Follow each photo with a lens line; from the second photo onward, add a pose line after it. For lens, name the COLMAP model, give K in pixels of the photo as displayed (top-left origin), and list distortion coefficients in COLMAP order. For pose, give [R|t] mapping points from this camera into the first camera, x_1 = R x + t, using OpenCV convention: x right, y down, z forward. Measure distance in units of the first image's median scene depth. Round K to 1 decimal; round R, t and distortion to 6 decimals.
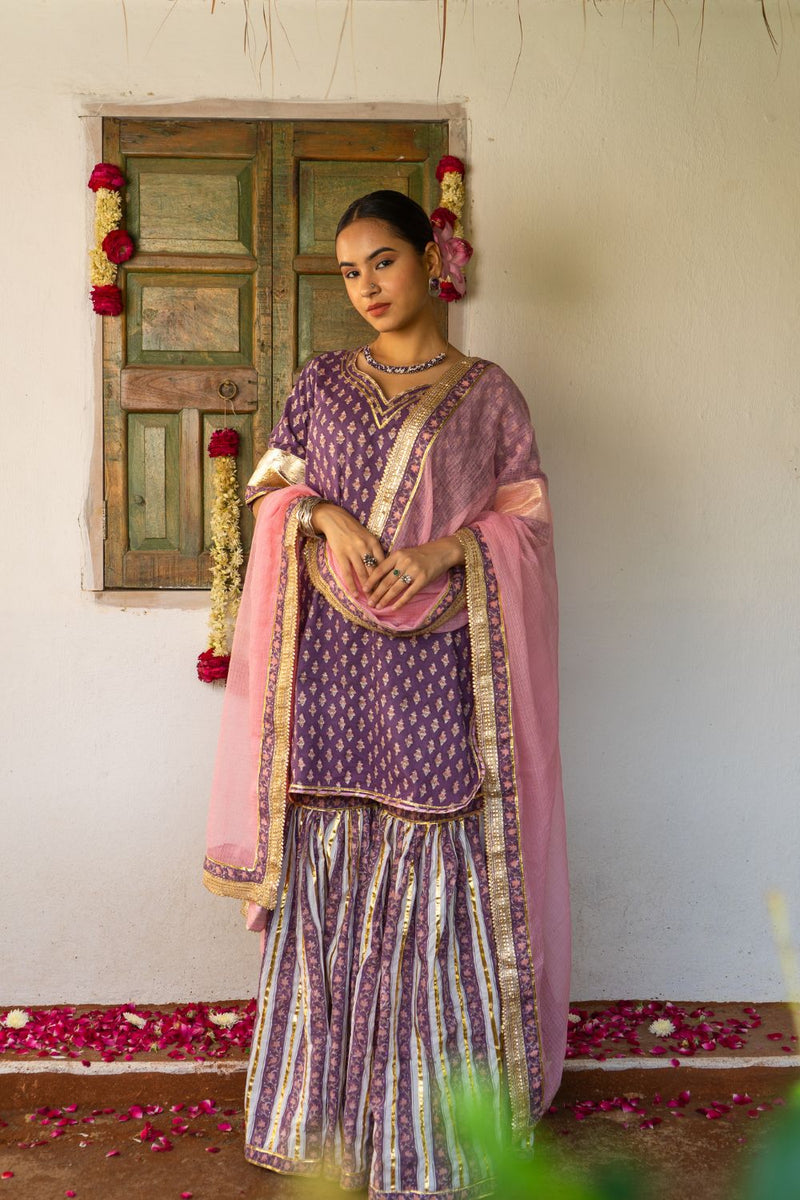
lens RADIAL K [[1532.3, 0, 399.4], [0, 1532.3, 569.3], [0, 0, 1]] dist [0.035086, -0.047321]
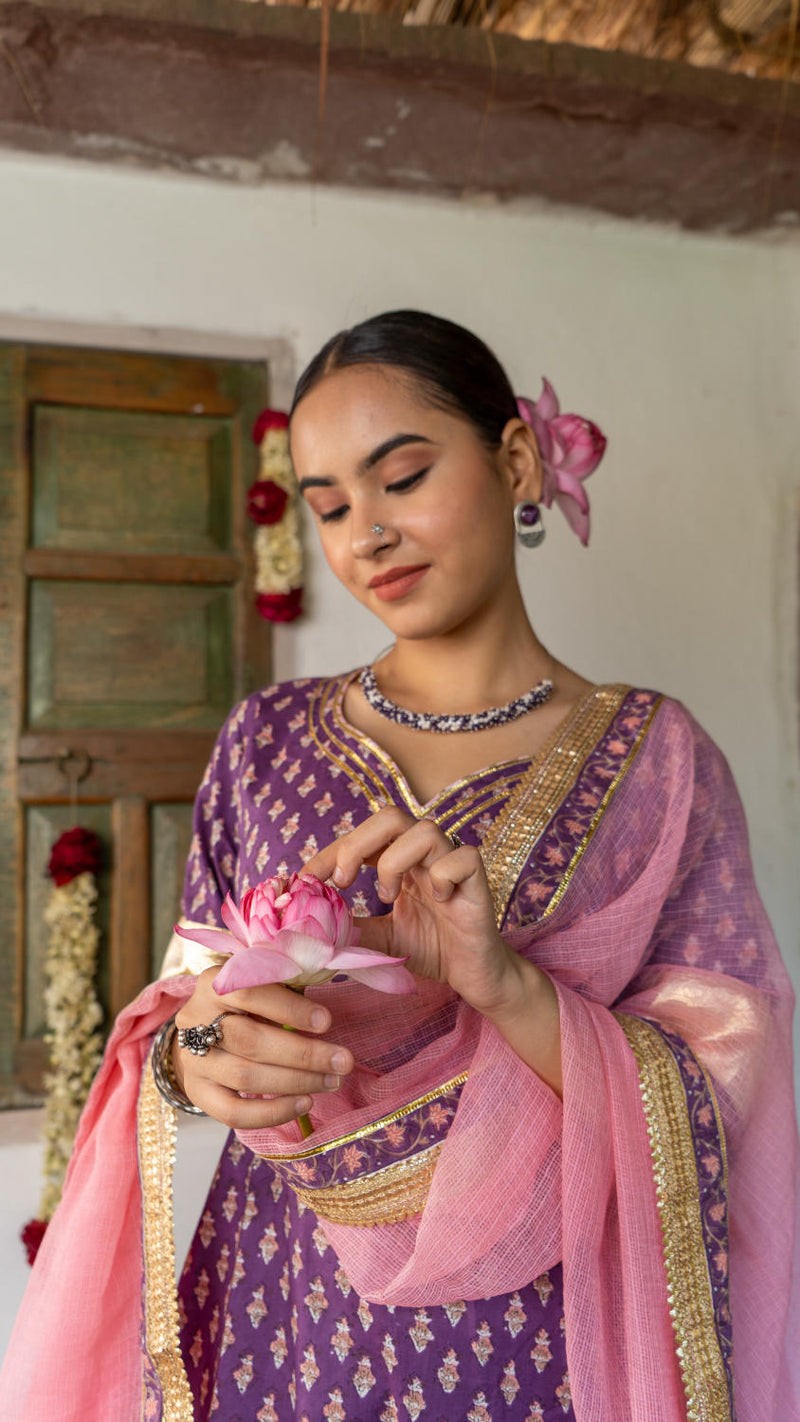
lens RADIAL K [[1100.6, 0, 397.4], [0, 1100.6, 686.2], [0, 0, 1]] dist [0.003166, 0.001546]
pose [[0.973773, -0.001564, 0.227516, -0.023004], [0.040176, 0.985445, -0.165179, -0.071102], [-0.223946, 0.169988, 0.959663, 0.552041]]
